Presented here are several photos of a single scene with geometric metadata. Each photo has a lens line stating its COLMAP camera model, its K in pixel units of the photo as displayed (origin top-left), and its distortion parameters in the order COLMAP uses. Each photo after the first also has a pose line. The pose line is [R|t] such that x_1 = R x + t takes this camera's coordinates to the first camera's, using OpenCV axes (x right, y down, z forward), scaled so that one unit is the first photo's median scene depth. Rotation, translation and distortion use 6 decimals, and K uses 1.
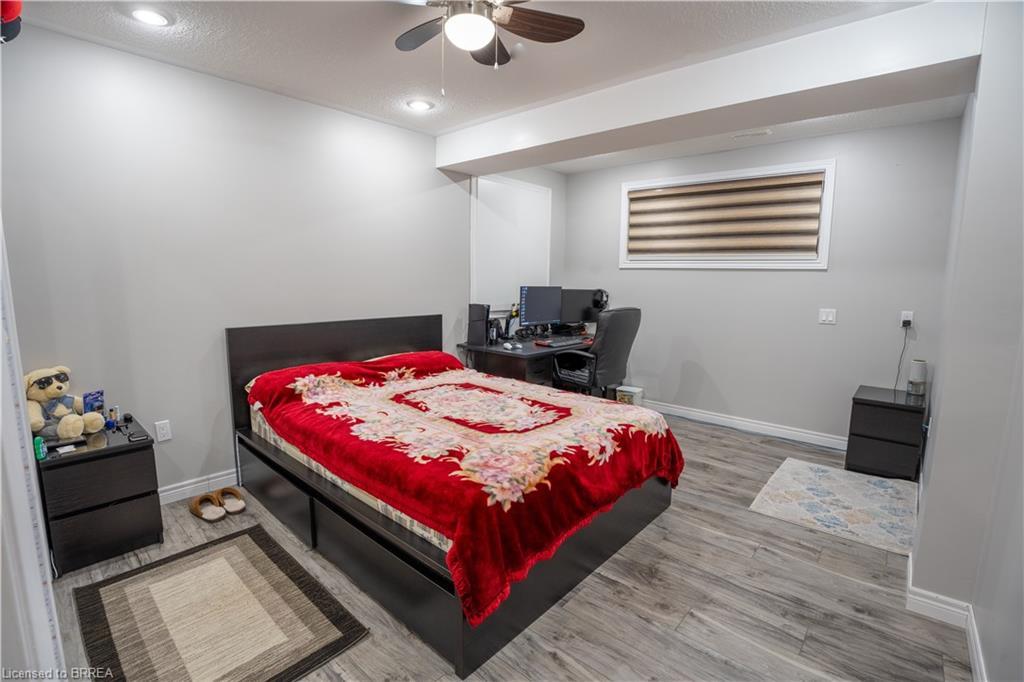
lens RADIAL K [[467.7, 0, 512.0], [0, 467.7, 341.0], [0, 0, 1]] dist [-0.070366, 0.016387]
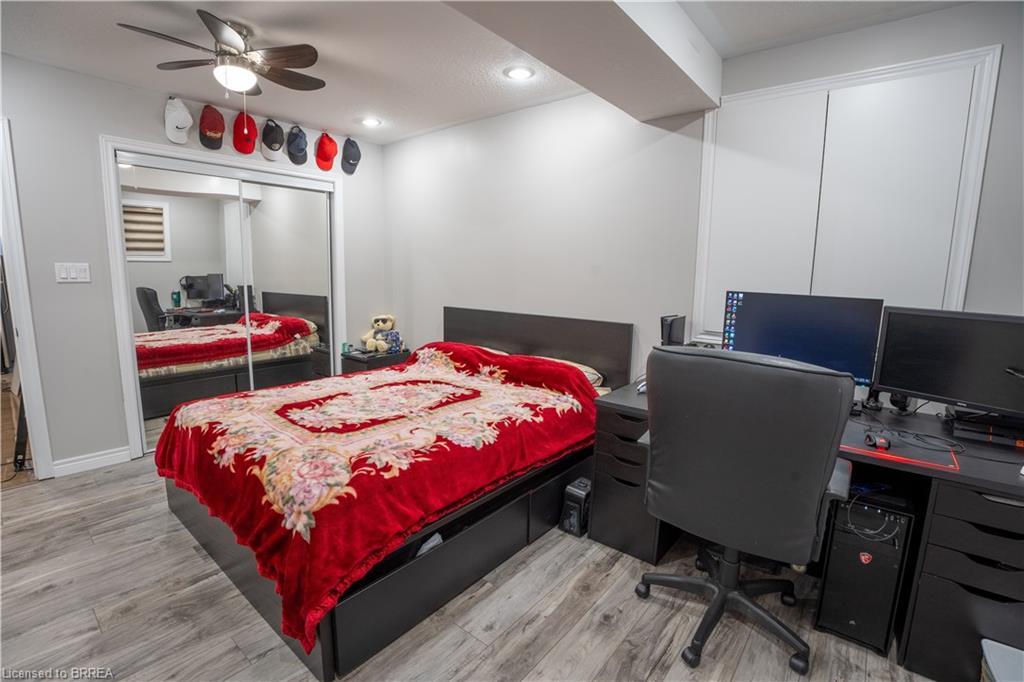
lens RADIAL K [[467.7, 0, 512.0], [0, 467.7, 341.0], [0, 0, 1]] dist [-0.070366, 0.016387]
pose [[0.040059, 0.134650, -0.990083, 0.908534], [-0.156237, 0.979535, 0.126894, -0.153516], [0.986907, 0.149604, 0.060276, 1.254277]]
